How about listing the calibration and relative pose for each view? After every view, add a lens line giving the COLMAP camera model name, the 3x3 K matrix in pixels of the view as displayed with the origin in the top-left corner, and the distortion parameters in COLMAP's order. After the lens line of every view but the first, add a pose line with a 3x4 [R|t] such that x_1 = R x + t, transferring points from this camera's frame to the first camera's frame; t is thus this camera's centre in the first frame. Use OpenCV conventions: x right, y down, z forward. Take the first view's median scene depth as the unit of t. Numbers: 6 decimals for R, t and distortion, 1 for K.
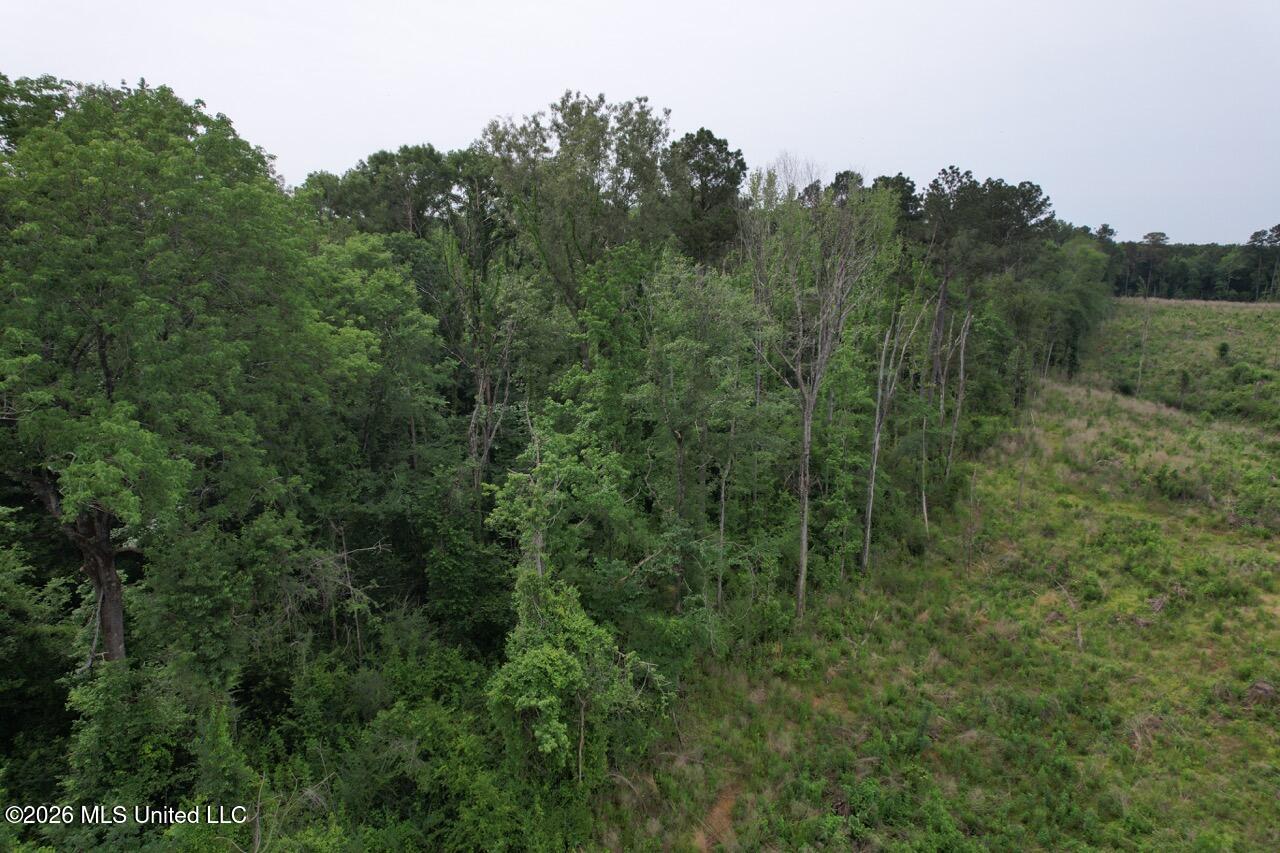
lens RADIAL K [[827.5, 0, 650.7], [0, 827.5, 434.2], [0, 0, 1]] dist [-0.070666, 0.064979]
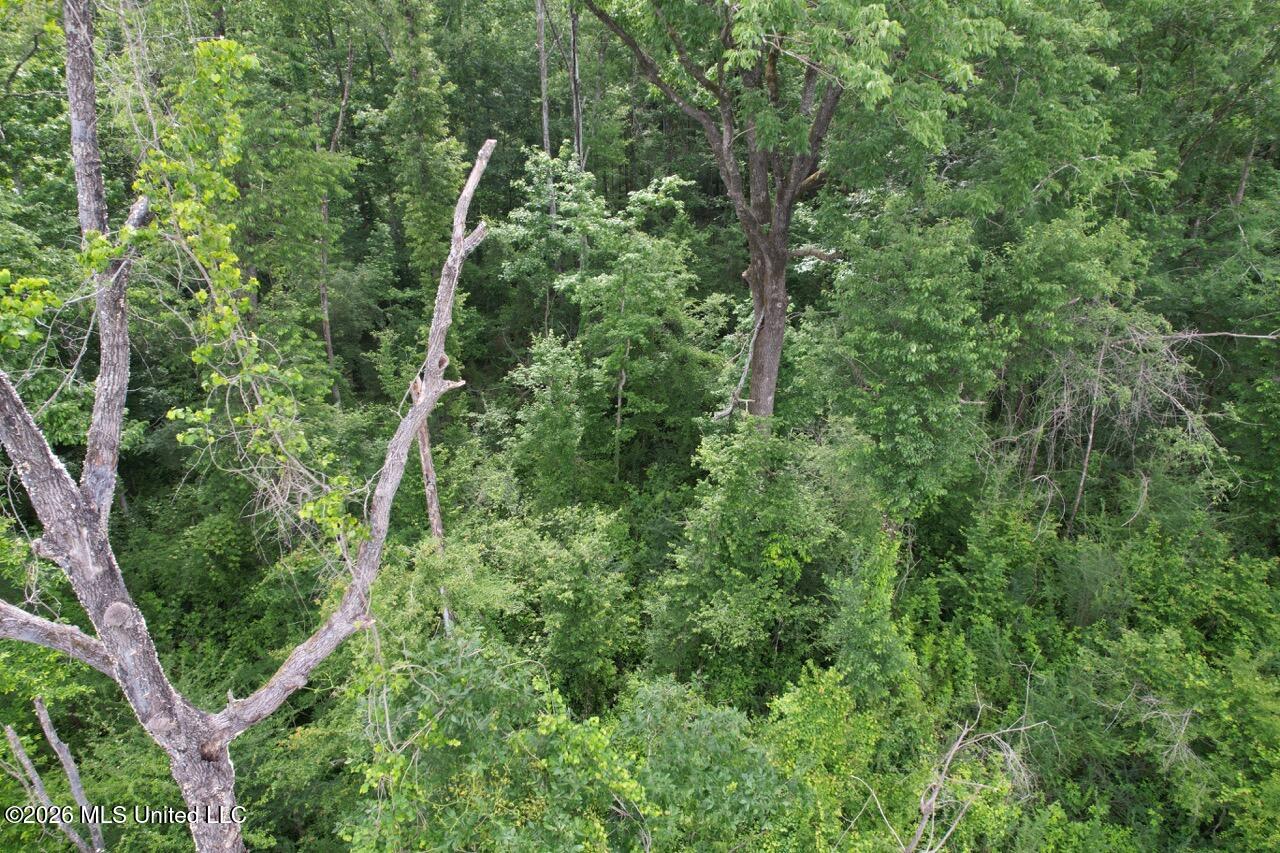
lens RADIAL K [[827.5, 0, 638.4], [0, 827.5, 424.9], [0, 0, 1]] dist [-0.070666, 0.064979]
pose [[0.716241, 0.285783, -0.636653, -0.273028], [-0.142496, 0.952973, 0.267464, 0.108823], [0.683150, -0.100849, 0.723282, 0.403809]]
